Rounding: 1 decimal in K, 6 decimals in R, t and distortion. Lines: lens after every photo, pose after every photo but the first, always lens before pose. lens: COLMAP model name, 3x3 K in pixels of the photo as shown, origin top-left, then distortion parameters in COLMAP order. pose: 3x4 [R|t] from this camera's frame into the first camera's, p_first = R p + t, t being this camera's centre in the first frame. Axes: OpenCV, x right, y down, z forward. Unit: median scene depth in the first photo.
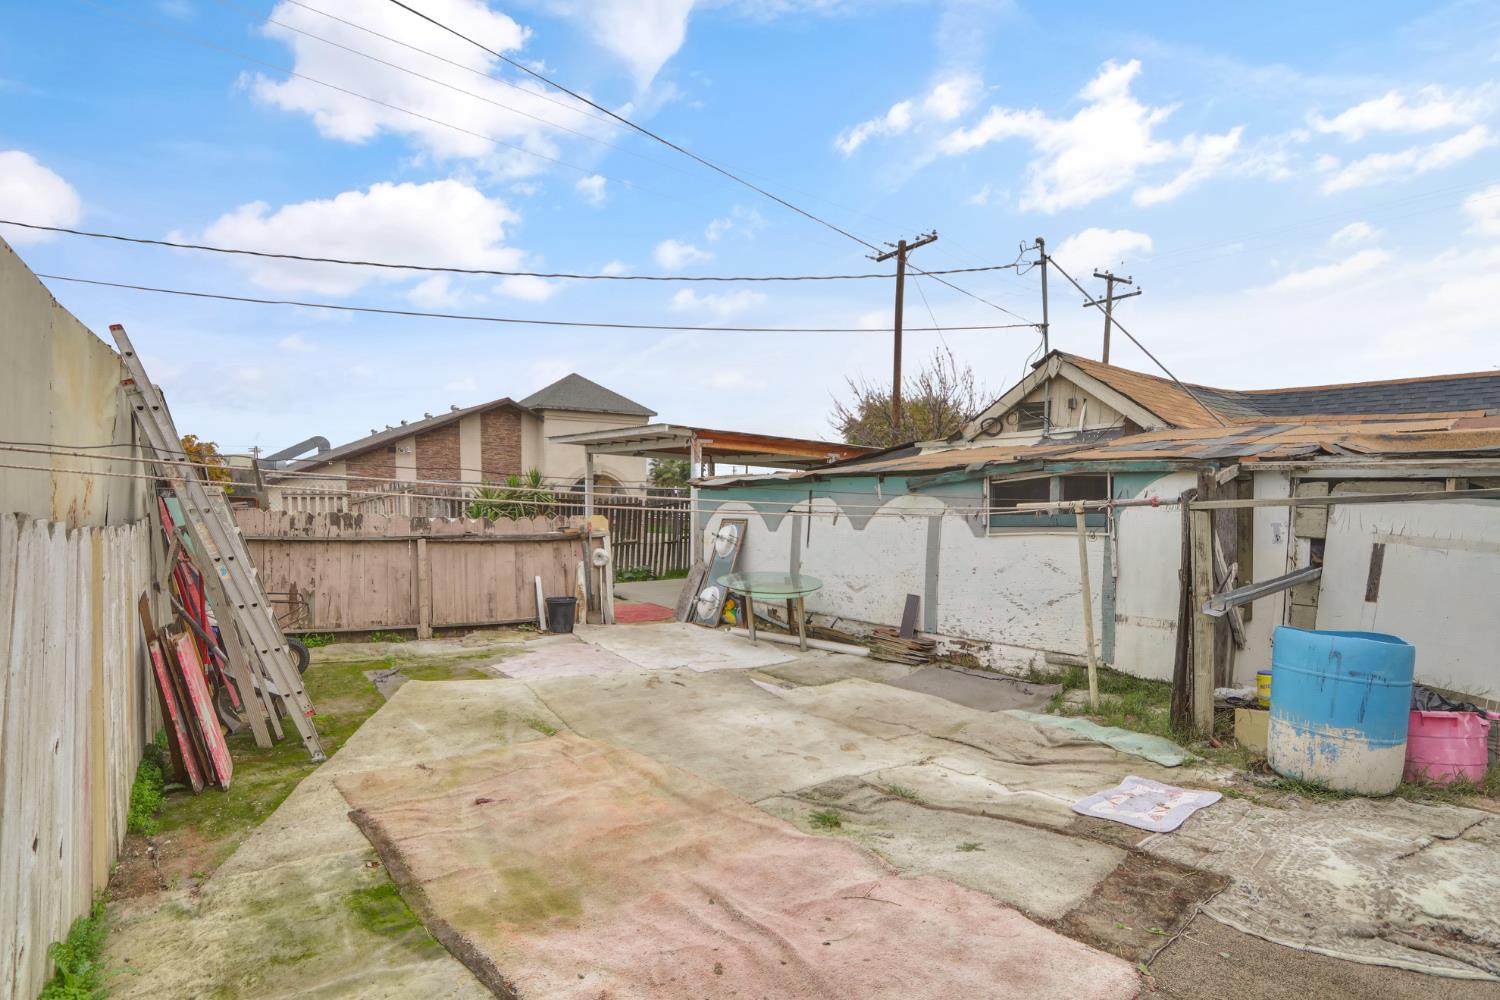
lens RADIAL K [[701.0, 0, 750.0], [0, 701.0, 500.0], [0, 0, 1]] dist [0.000582, -0.001047]
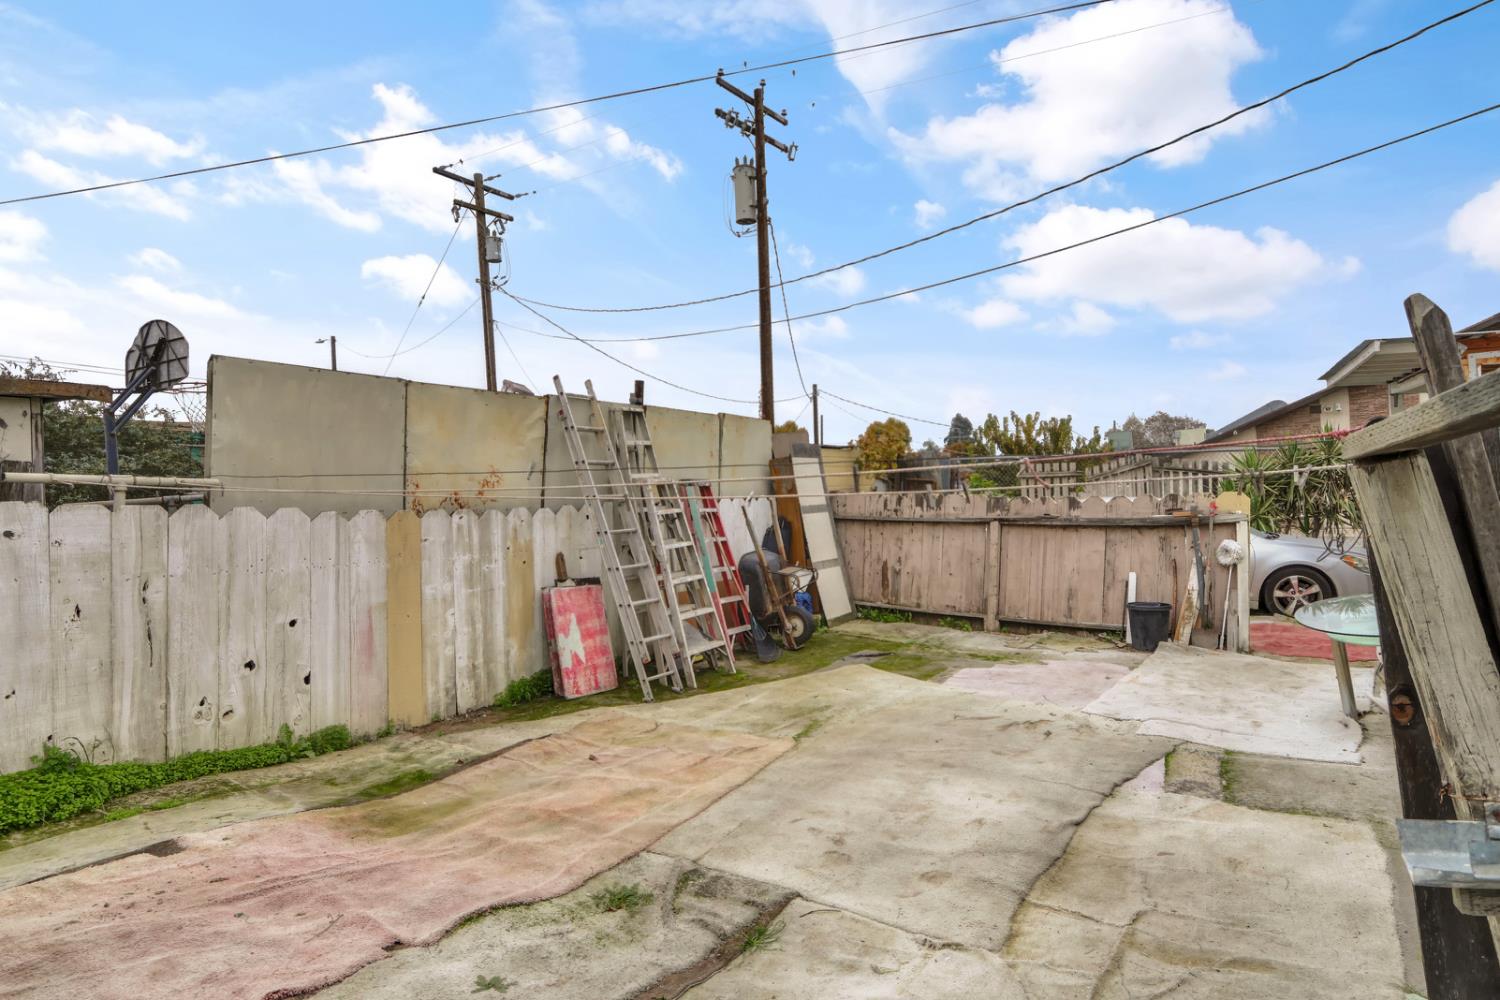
lens RADIAL K [[799.9, 0, 739.6], [0, 799.9, 508.5], [0, 0, 1]] dist [-0.025601, 0.000245]
pose [[0.411004, 0.002723, -0.911630, 0.332921], [0.035015, 0.999210, 0.018771, 0.008199], [0.910961, -0.039636, 0.410584, 0.276453]]
